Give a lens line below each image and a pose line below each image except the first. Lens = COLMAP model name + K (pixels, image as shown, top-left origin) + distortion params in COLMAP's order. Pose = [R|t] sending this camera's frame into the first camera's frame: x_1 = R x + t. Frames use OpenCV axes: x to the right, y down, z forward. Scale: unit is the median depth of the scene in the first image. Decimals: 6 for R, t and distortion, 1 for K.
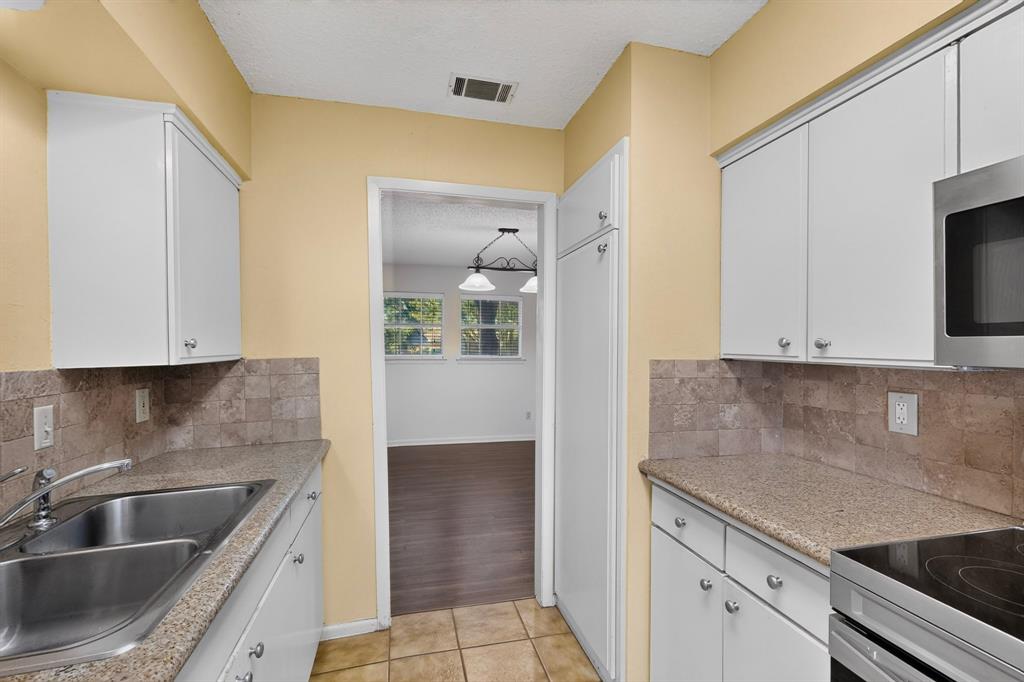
lens RADIAL K [[446.4, 0, 510.4], [0, 446.4, 345.2], [0, 0, 1]] dist [0.000179, -0.000109]
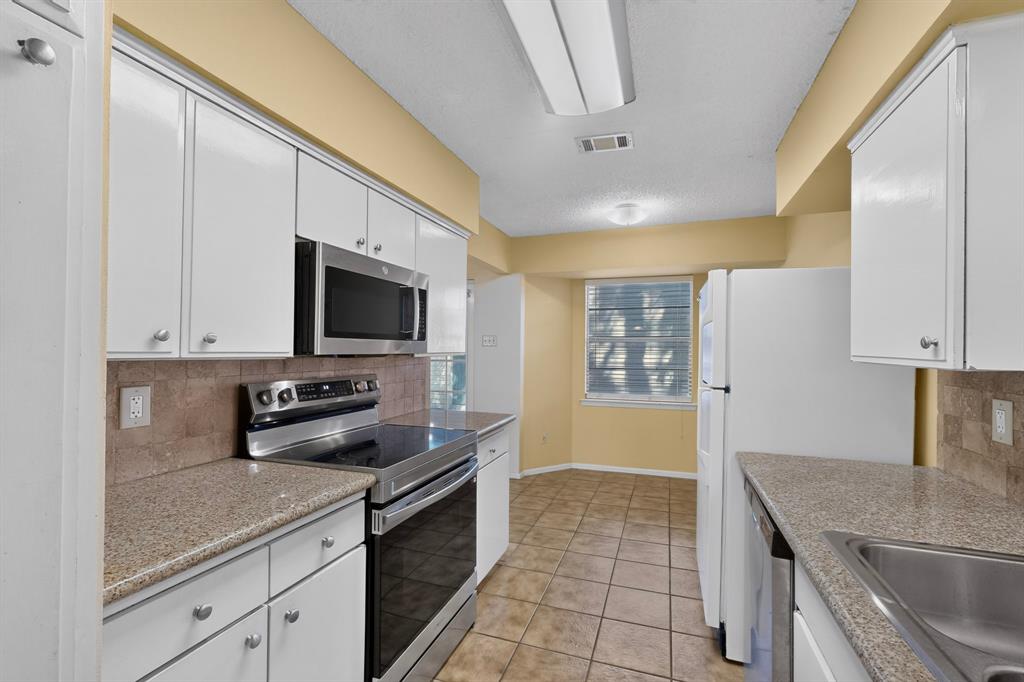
lens RADIAL K [[446.4, 0, 510.4], [0, 446.4, 345.2], [0, 0, 1]] dist [0.000179, -0.000109]
pose [[-0.828322, -0.010173, 0.560160, -0.387366], [-0.016986, 0.999832, -0.006960, 0.007548], [-0.559995, -0.015280, -0.828355, 1.425746]]
